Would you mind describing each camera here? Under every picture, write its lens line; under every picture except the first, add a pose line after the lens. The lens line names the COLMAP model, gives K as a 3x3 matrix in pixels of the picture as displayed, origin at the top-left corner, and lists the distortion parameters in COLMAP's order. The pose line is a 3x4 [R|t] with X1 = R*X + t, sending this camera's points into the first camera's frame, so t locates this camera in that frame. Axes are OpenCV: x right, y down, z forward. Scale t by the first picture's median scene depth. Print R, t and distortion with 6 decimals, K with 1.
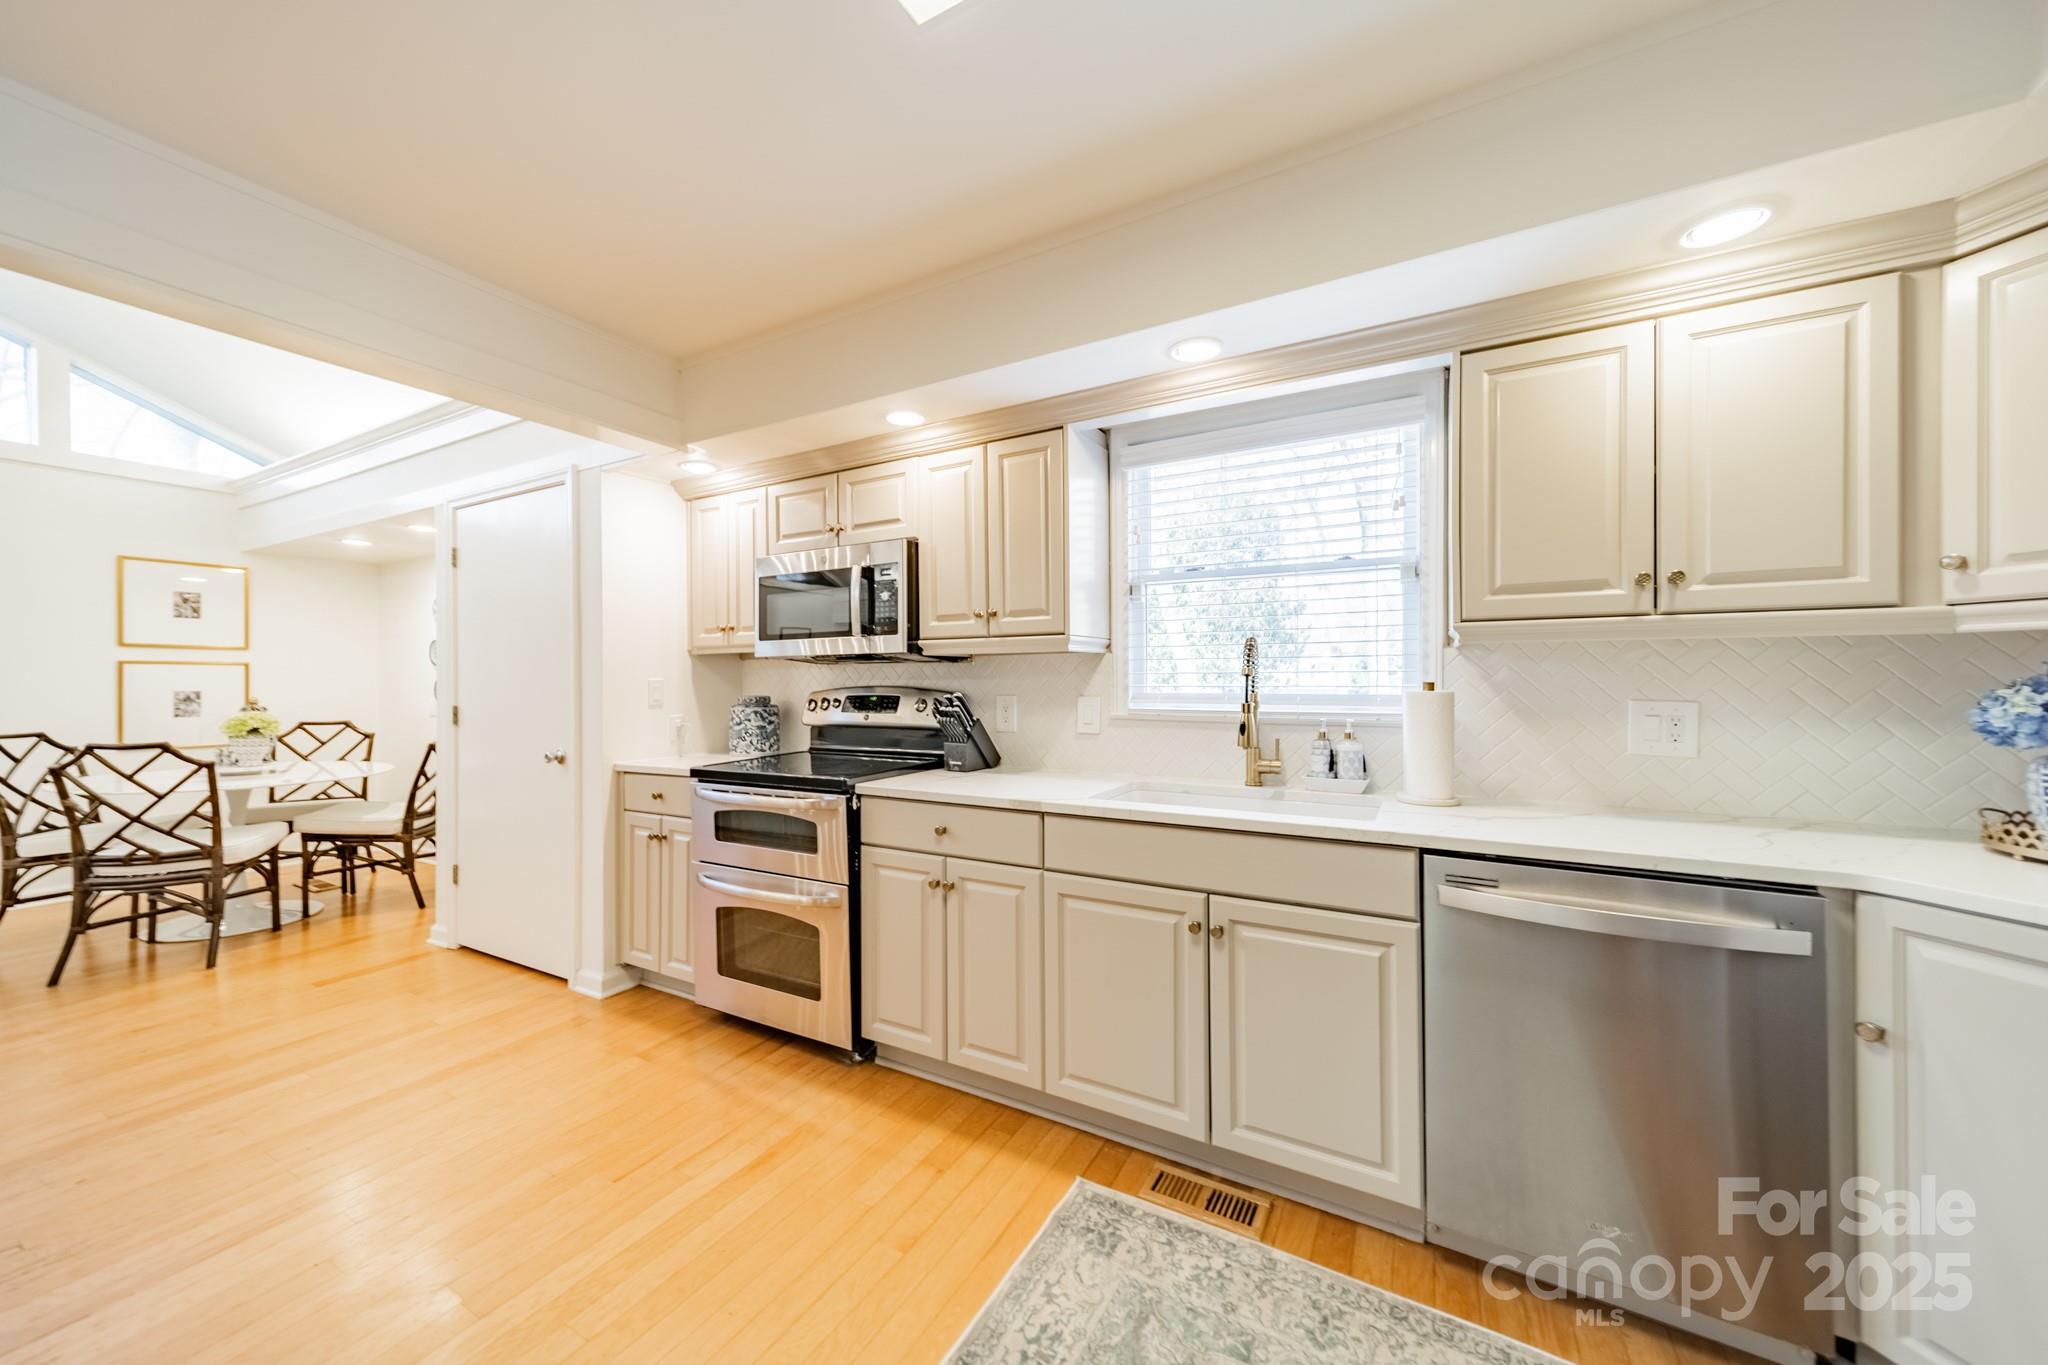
lens RADIAL K [[727.8, 0, 1032.4], [0, 727.8, 681.1], [0, 0, 1]] dist [0.007505, 0.000202]
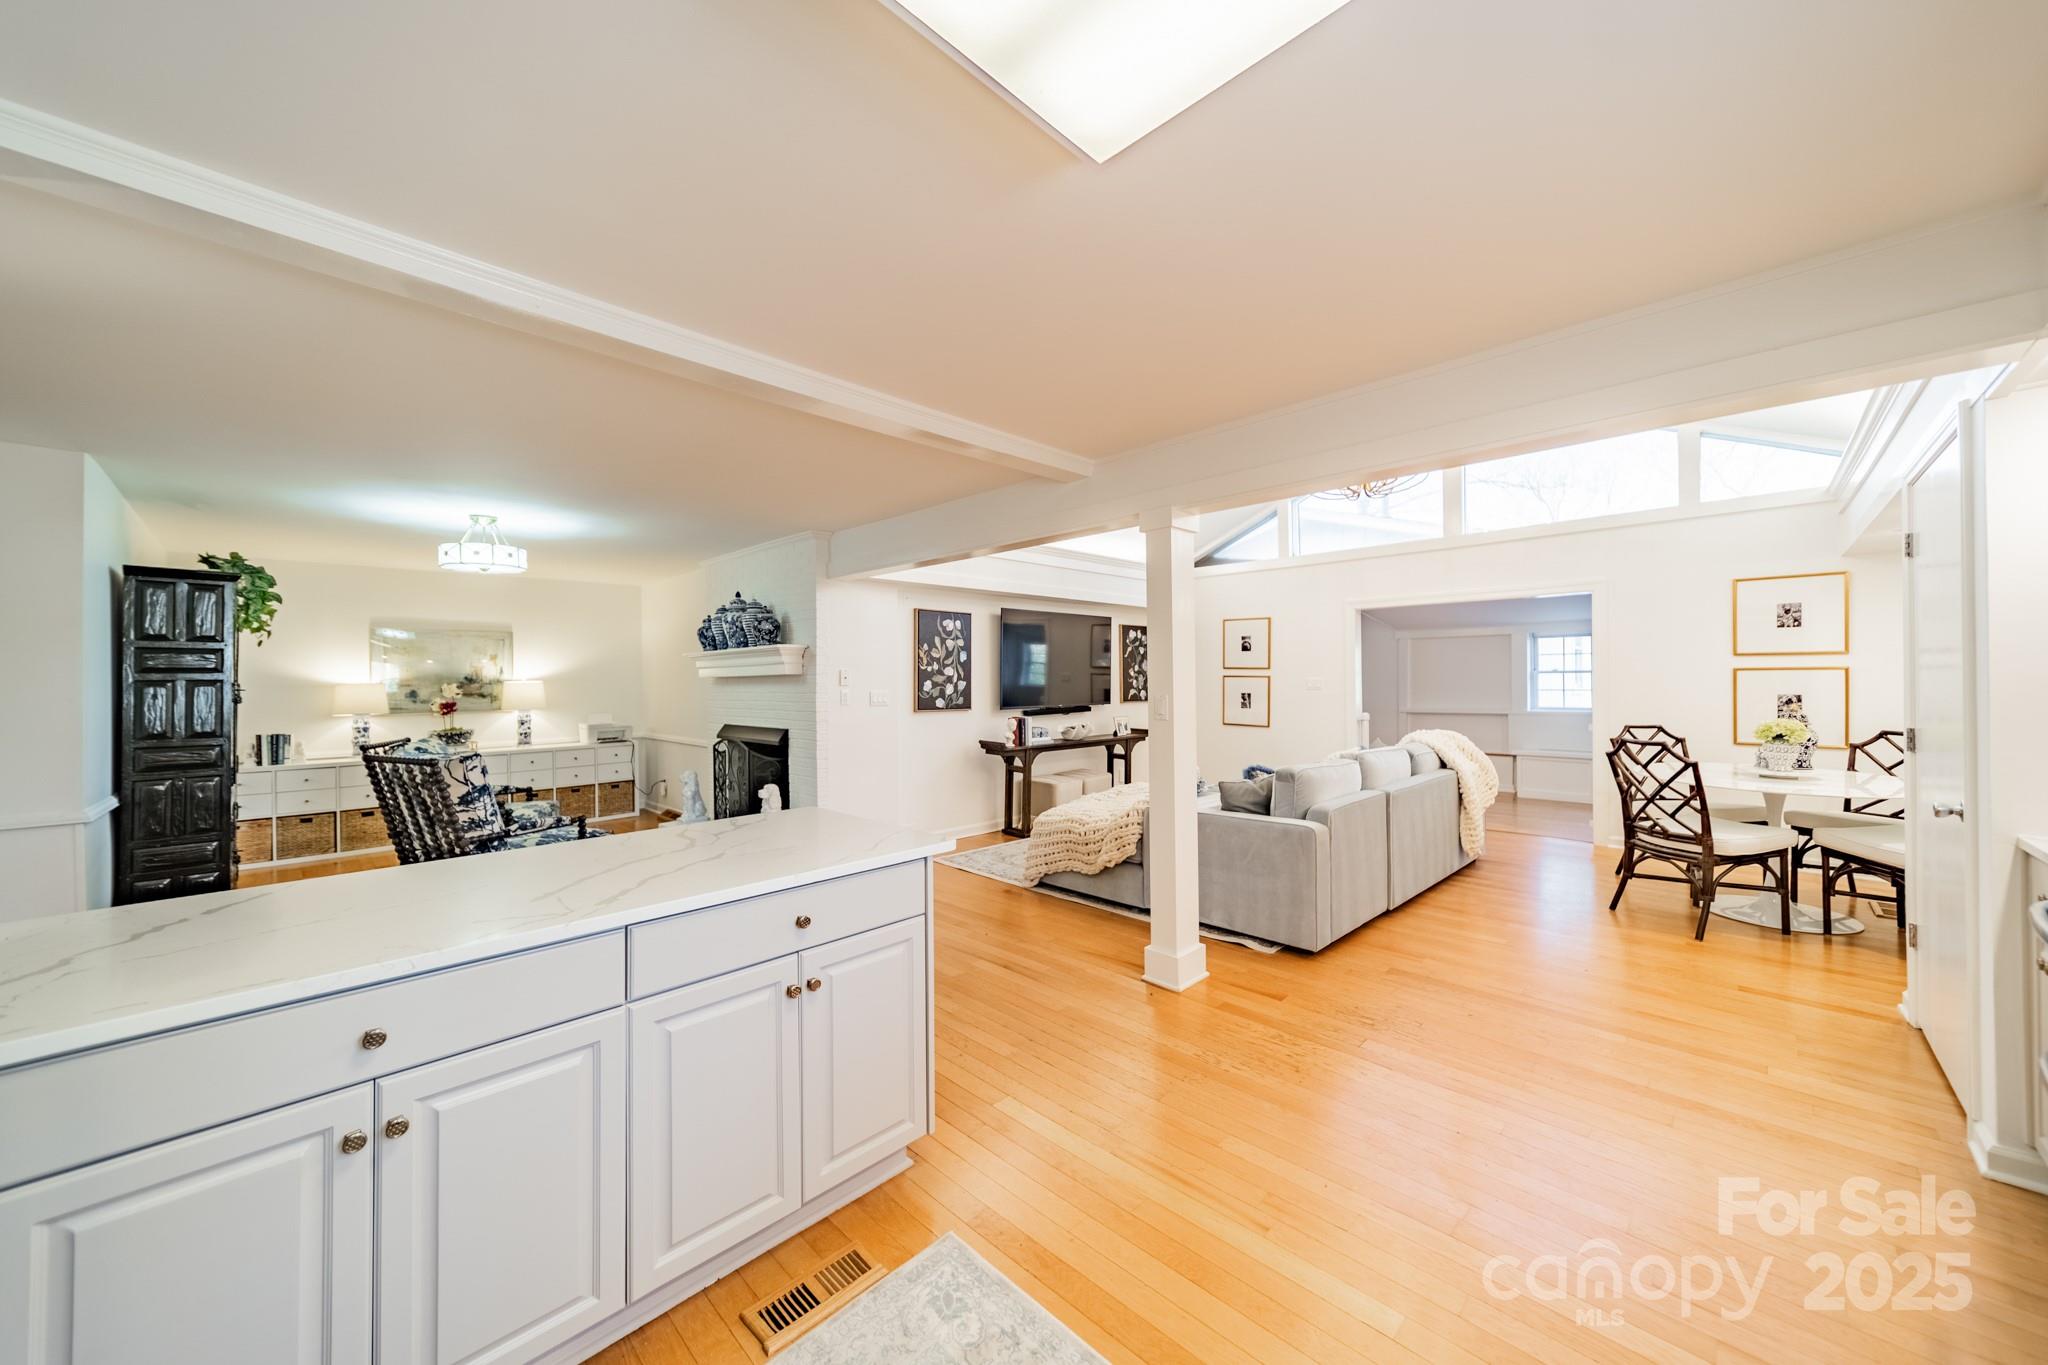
lens RADIAL K [[730.6, 0, 1026.5], [0, 730.6, 676.5], [0, 0, 1]] dist [0.007315, -0.000092]
pose [[-0.266160, 0.003876, -0.963921, 0.288820], [0.011021, 0.999939, 0.000978, -0.039021], [0.963866, -0.010363, -0.266187, 0.298069]]
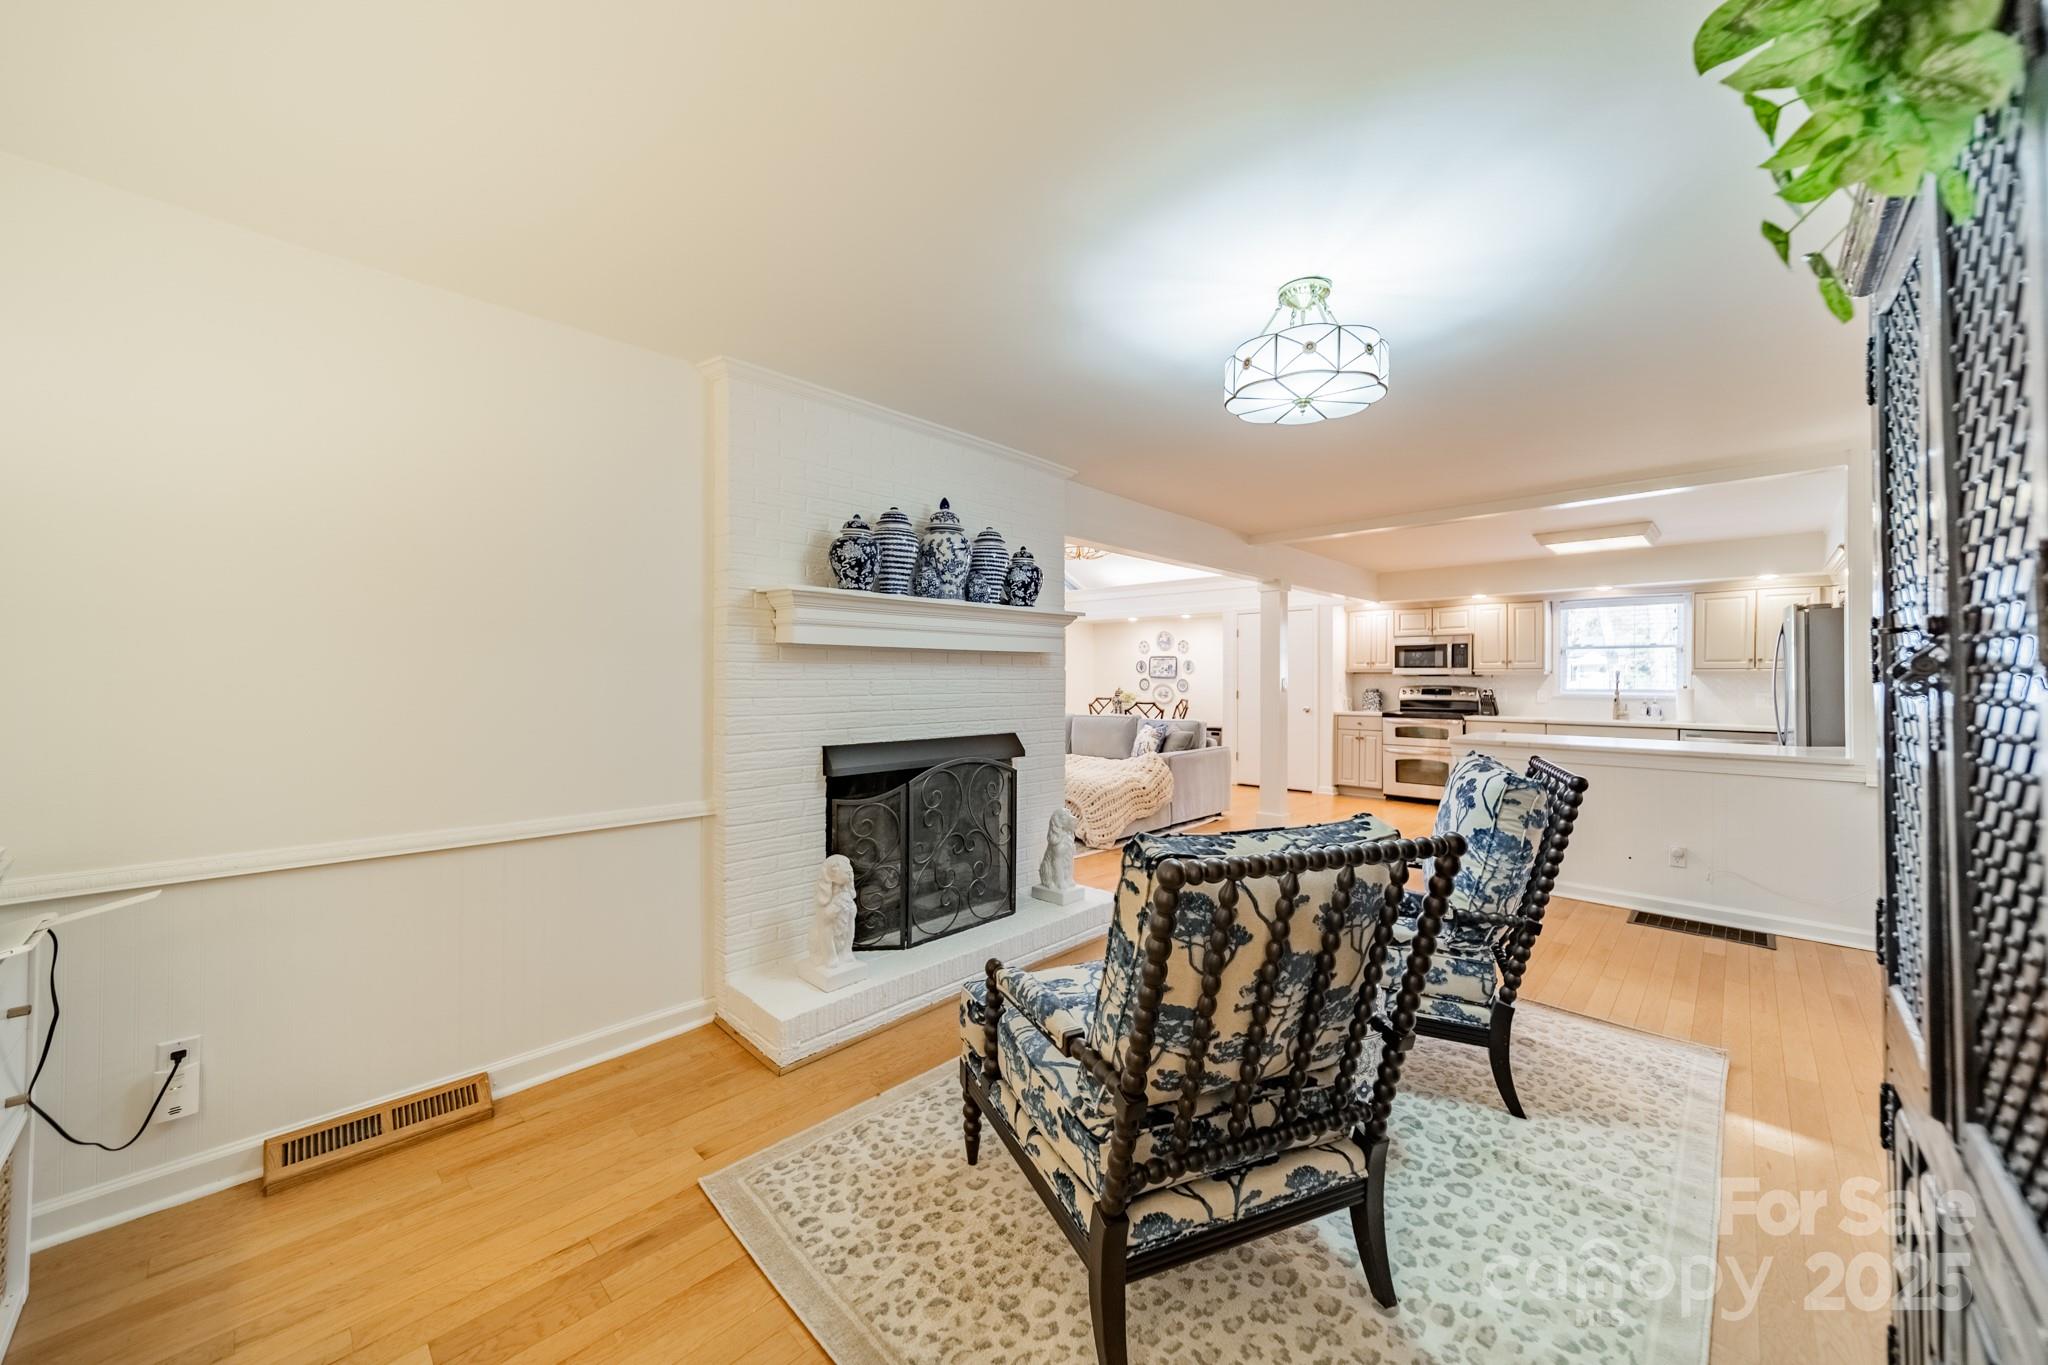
lens RADIAL K [[741.9, 0, 1028.6], [0, 741.9, 676.4], [0, 0, 1]] dist [0.005848, 0.000097]
pose [[0.965645, 0.008617, -0.259722, -0.897319], [-0.009089, 0.999959, -0.000617, -0.009287], [0.259706, 0.002957, 0.965683, -1.878583]]
